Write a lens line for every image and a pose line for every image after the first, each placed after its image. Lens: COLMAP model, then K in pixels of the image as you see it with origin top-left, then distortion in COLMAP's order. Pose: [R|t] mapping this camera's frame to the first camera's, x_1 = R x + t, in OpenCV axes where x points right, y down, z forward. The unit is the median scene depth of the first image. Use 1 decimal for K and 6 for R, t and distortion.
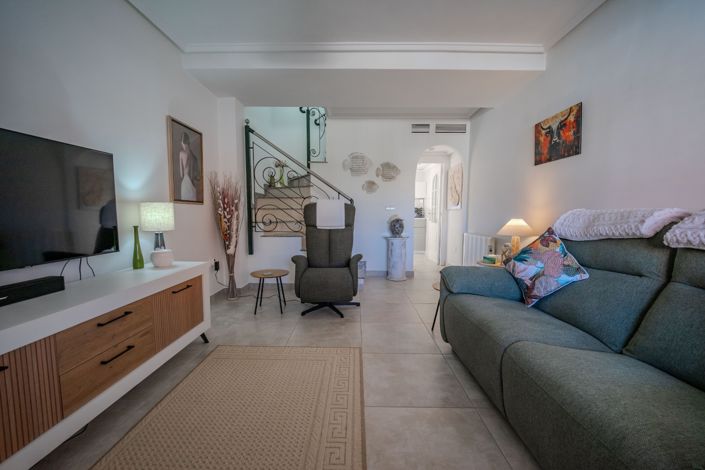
lens RADIAL K [[289.4, 0, 351.6], [0, 289.4, 241.9], [0, 0, 1]] dist [-0.006270, -0.007215]
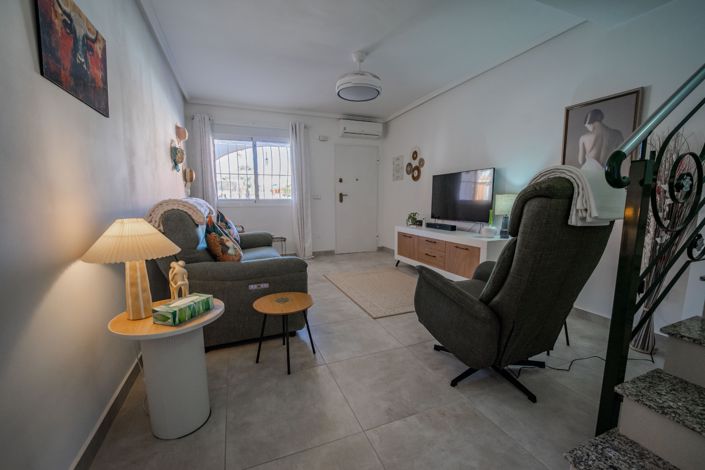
lens RADIAL K [[289.4, 0, 351.3], [0, 289.4, 234.8], [0, 0, 1]] dist [-0.006270, -0.007215]
pose [[-0.923856, 0.045337, -0.380047, 0.415172], [-0.038502, 0.976914, 0.210133, -0.156093], [0.380800, 0.208765, -0.900782, 1.486999]]
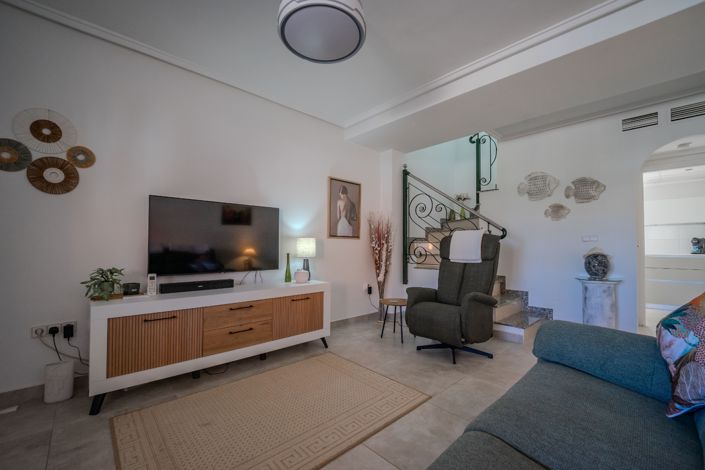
lens RADIAL K [[289.4, 0, 350.1], [0, 289.4, 238.9], [0, 0, 1]] dist [-0.006270, -0.007215]
pose [[0.687973, -0.023132, -0.725368, 0.388454], [-0.072487, 0.992304, -0.100395, -0.001735], [0.722107, 0.121649, 0.681001, 0.129059]]
